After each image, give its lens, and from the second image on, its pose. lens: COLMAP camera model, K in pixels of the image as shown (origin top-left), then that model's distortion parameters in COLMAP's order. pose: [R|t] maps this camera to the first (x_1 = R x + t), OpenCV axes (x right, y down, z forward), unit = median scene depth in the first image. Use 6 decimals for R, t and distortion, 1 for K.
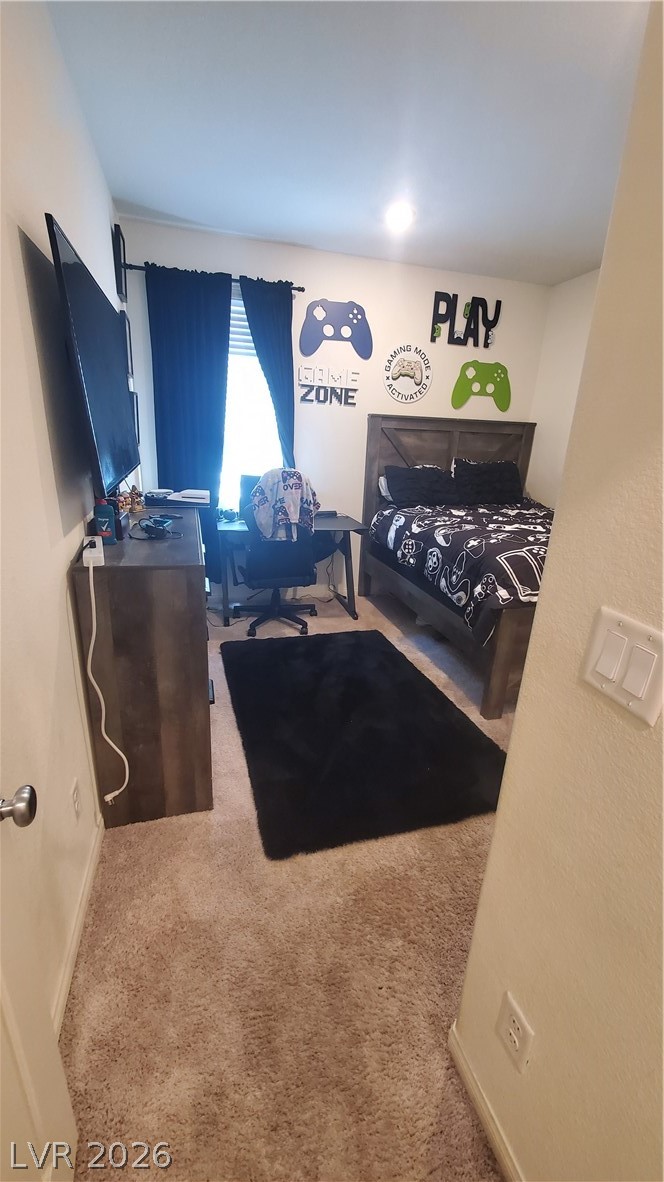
lens RADIAL K [[464.6, 0, 326.9], [0, 464.6, 597.2], [0, 0, 1]] dist [0.000527, -0.000003]
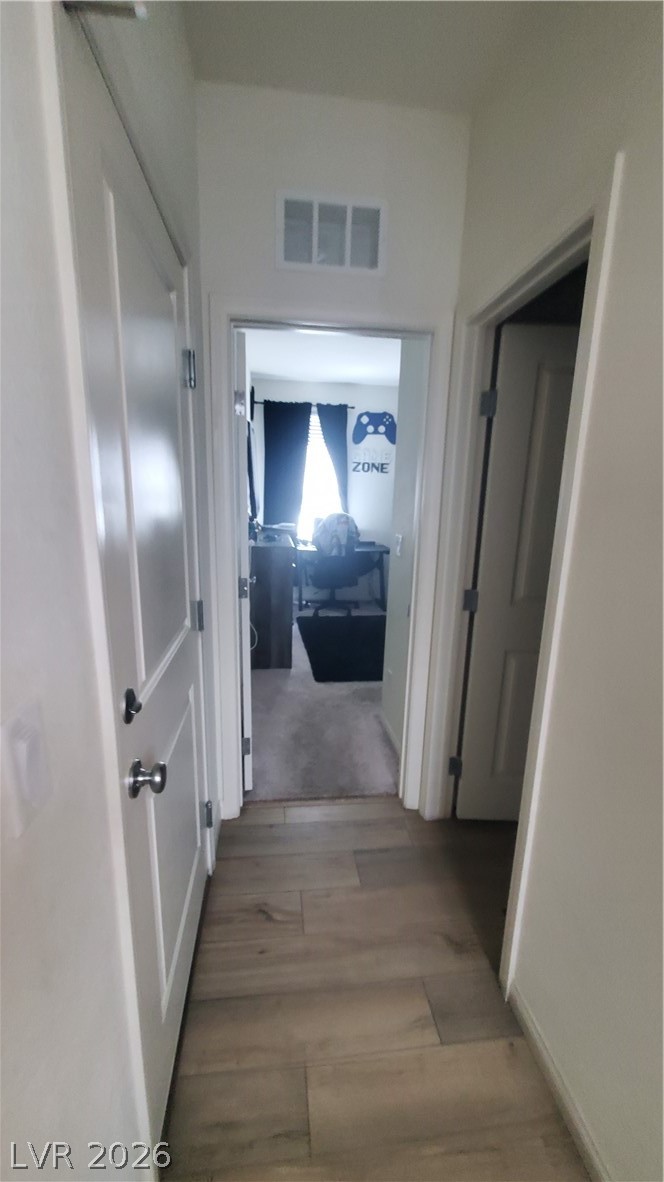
lens RADIAL K [[473.3, 0, 332.0], [0, 473.3, 591.0], [0, 0, 1]] dist [-0.003592, -0.000158]
pose [[0.989388, 0.017825, -0.144201, 0.119090], [-0.034328, 0.993027, -0.112776, 0.171039], [0.141185, 0.116529, 0.983101, -0.563179]]
